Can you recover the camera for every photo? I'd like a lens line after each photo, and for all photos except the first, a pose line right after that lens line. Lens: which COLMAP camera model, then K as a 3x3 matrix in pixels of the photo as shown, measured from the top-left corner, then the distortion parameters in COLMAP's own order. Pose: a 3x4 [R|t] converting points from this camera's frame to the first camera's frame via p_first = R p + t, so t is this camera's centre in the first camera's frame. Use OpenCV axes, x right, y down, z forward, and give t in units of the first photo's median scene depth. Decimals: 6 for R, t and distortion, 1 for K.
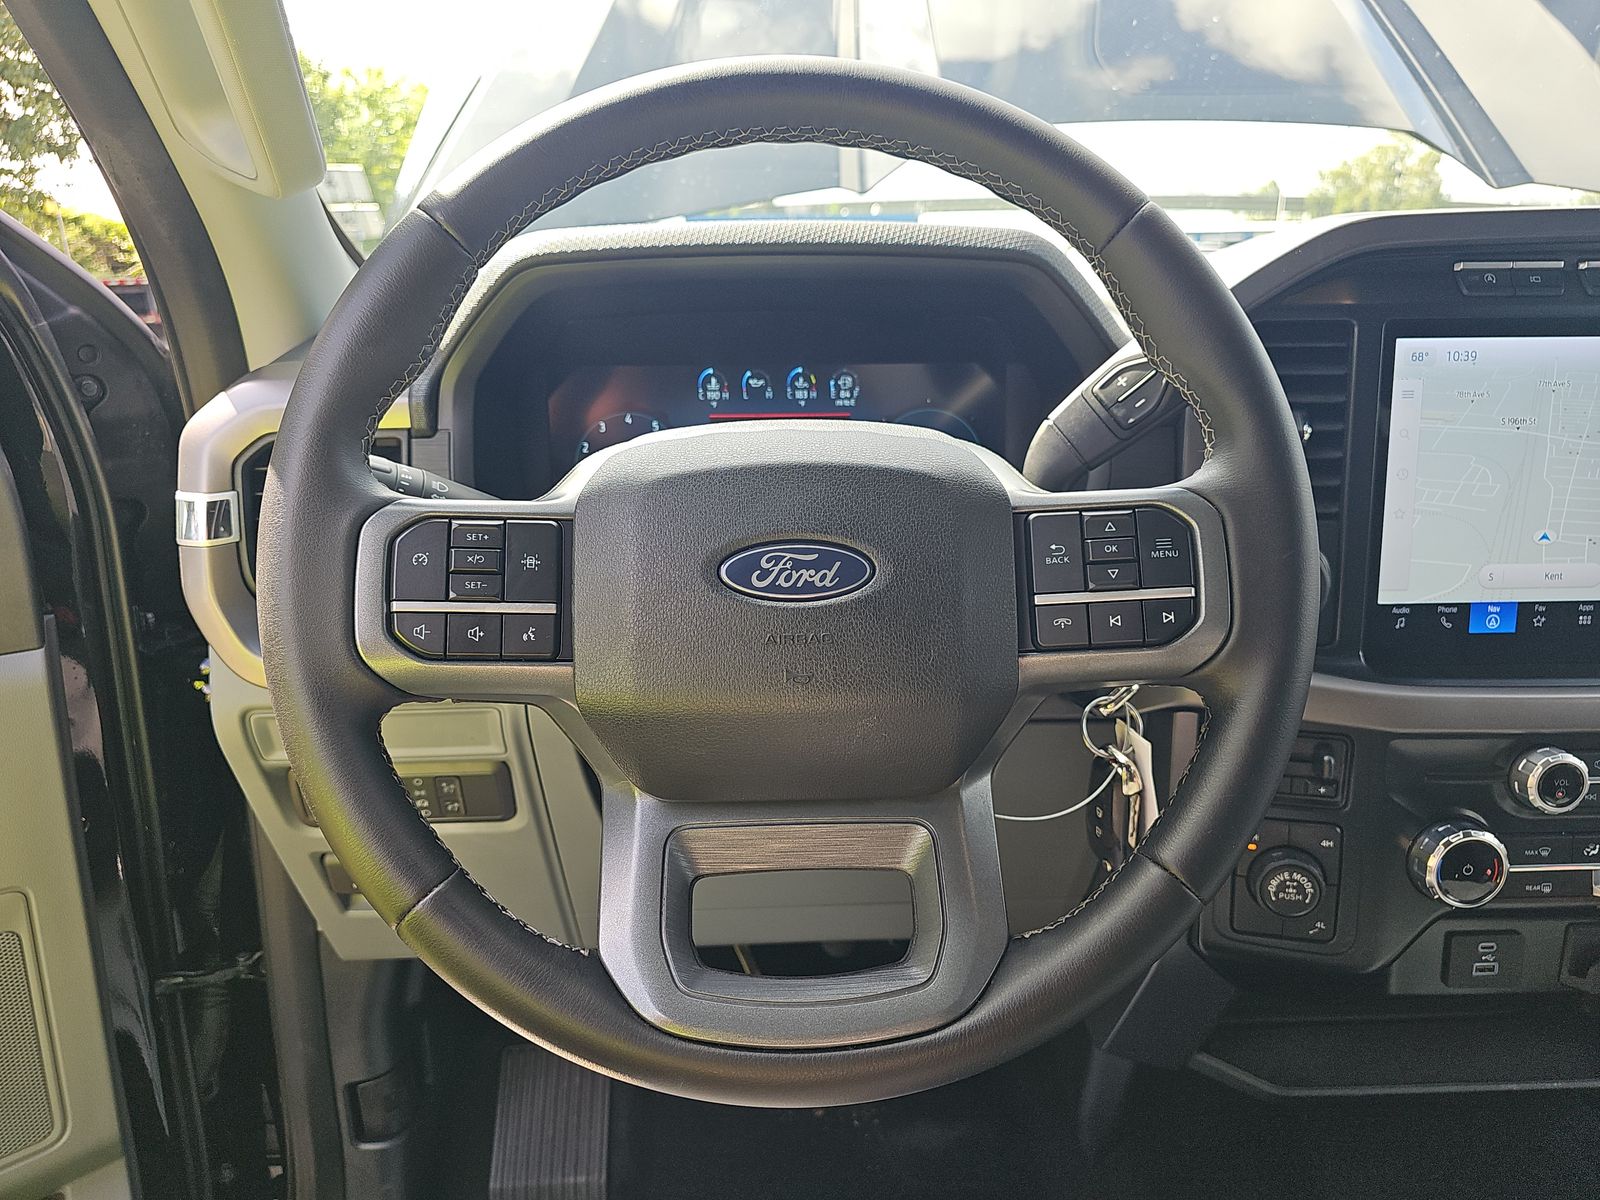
lens RADIAL K [[1080.6, 0, 766.1], [0, 1080.6, 603.2], [0, 0, 1]] dist [0.011418, 0.000821]
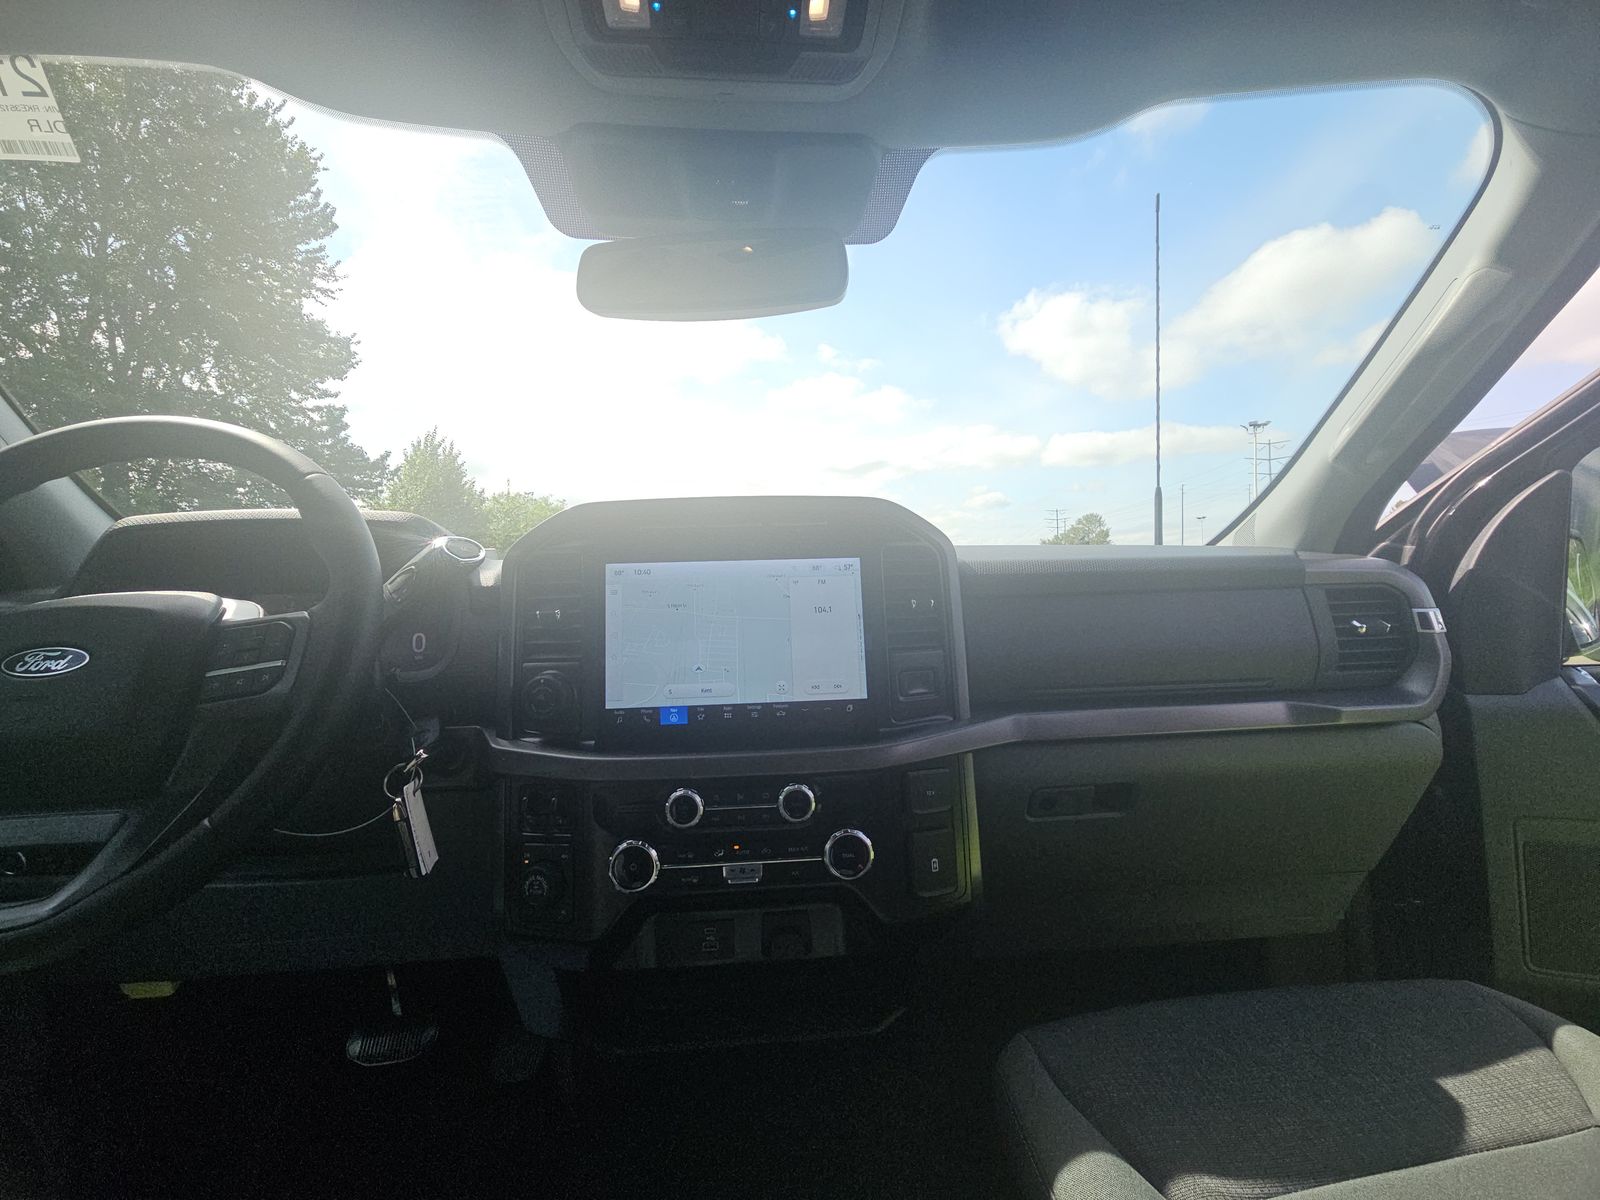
lens RADIAL K [[670.2, 0, 800.0], [0, 670.2, 600.0], [0, 0, 1]] dist [0.001980, 0.000555]
pose [[0.998590, -0.018283, 0.049835, 0.826962], [0.032365, 0.953831, -0.298595, 0.165964], [-0.042075, 0.299787, 0.953078, -0.093115]]
